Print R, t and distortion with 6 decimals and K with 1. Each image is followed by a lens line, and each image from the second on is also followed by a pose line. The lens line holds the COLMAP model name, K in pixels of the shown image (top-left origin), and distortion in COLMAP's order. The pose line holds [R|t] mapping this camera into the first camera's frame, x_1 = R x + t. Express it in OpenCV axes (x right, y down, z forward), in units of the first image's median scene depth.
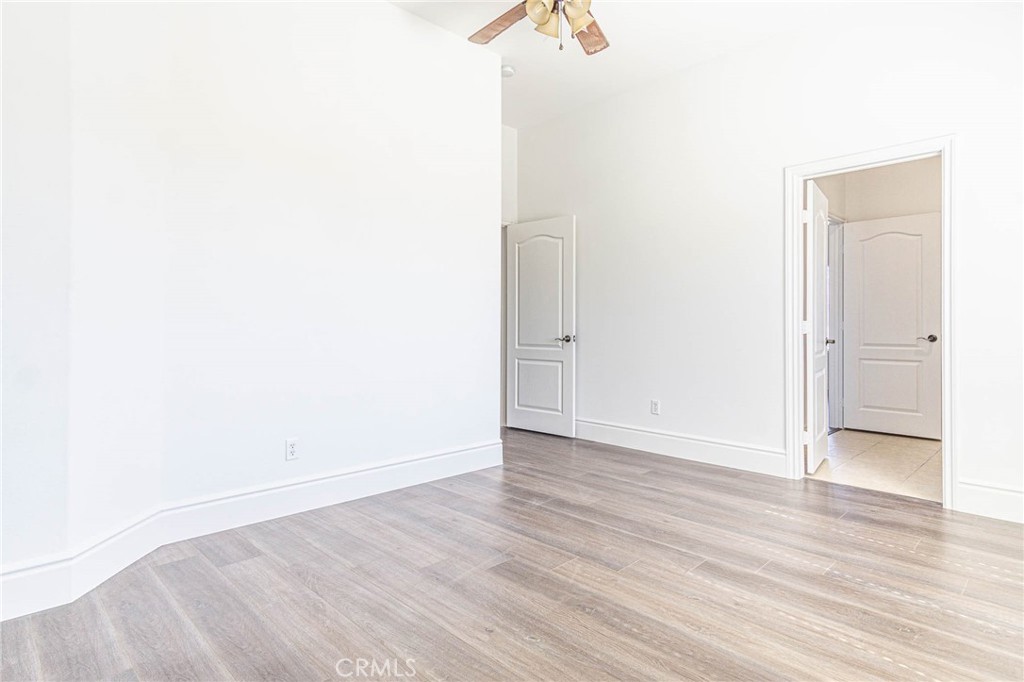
lens RADIAL K [[545.0, 0, 512.7], [0, 545.0, 330.3], [0, 0, 1]] dist [0.007100, 0.002241]
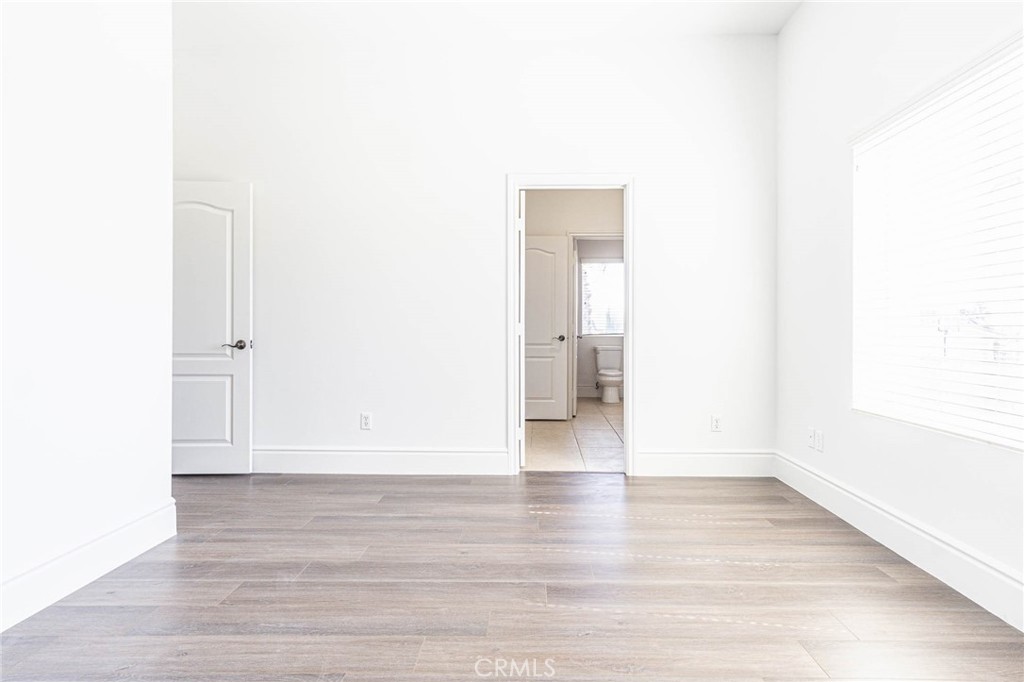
lens RADIAL K [[545.0, 0, 528.6], [0, 545.0, 334.0], [0, 0, 1]] dist [0.007100, 0.002241]
pose [[0.714179, -0.007151, 0.699927, -0.244987], [0.004977, 0.999974, 0.005139, -0.002247], [-0.699946, -0.000187, 0.714196, 0.298492]]
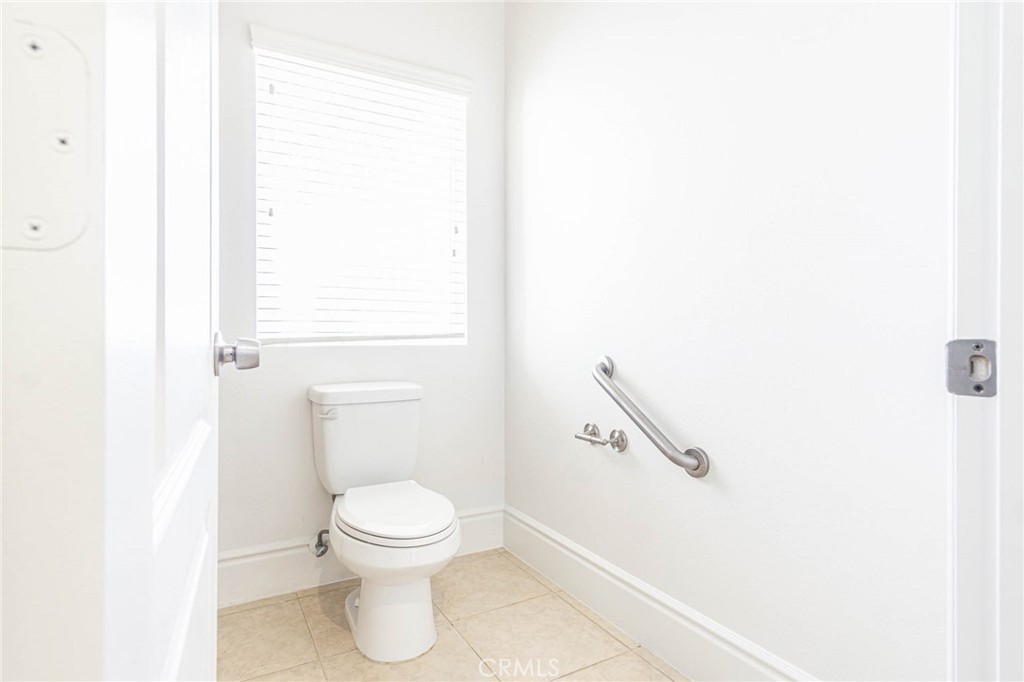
lens RADIAL K [[545.0, 0, 511.2], [0, 545.0, 342.3], [0, 0, 1]] dist [0.007100, 0.002241]
pose [[0.247341, -0.003587, 0.968922, 1.346942], [-0.000346, 0.999993, 0.003791, 0.018035], [-0.968928, -0.001273, 0.247338, 1.643605]]
